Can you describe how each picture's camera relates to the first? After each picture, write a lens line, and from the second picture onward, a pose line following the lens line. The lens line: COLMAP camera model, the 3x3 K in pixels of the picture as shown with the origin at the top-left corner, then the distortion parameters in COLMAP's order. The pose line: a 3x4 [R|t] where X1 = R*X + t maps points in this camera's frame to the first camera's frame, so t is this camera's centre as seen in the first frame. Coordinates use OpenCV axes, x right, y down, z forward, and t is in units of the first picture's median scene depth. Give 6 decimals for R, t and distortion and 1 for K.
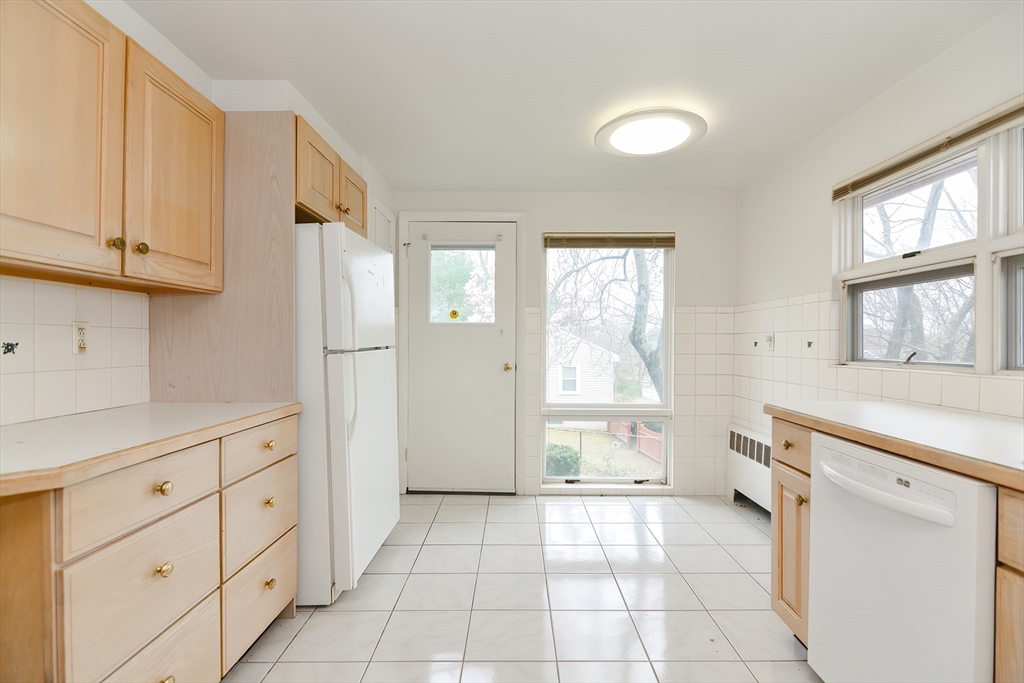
lens RADIAL K [[496.8, 0, 513.2], [0, 496.8, 348.1], [0, 0, 1]] dist [0.019735, -0.011423]
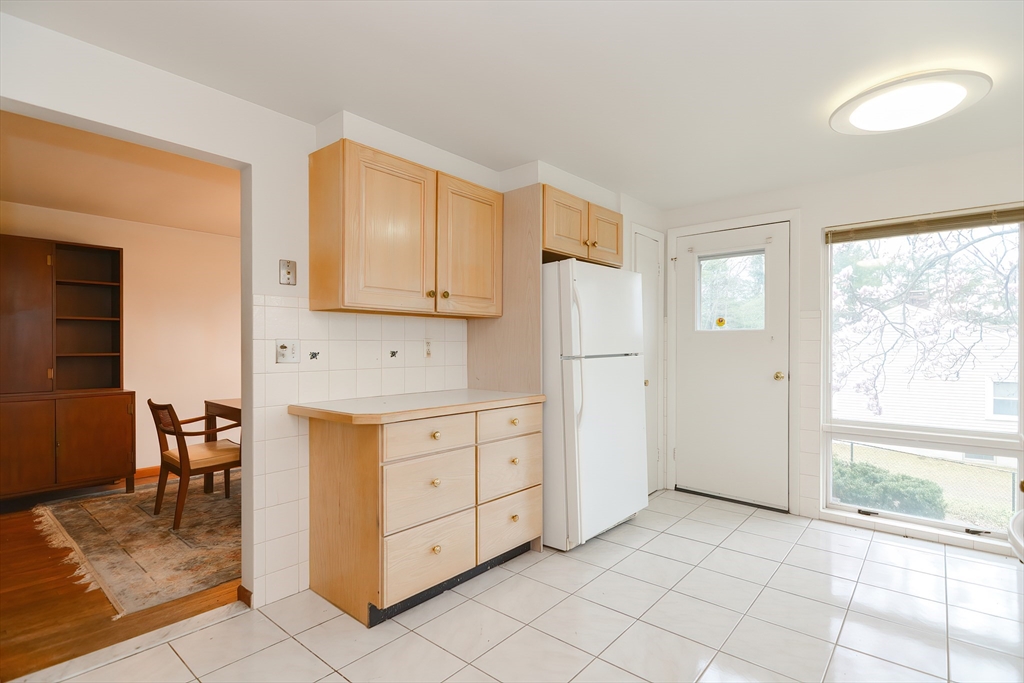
lens RADIAL K [[496.8, 0, 513.2], [0, 496.8, 348.1], [0, 0, 1]] dist [0.019735, -0.011423]
pose [[0.759830, -0.000293, -0.650122, 0.374247], [-0.005967, 0.999955, -0.007424, -0.007114], [0.650095, 0.009520, 0.759793, -0.083885]]
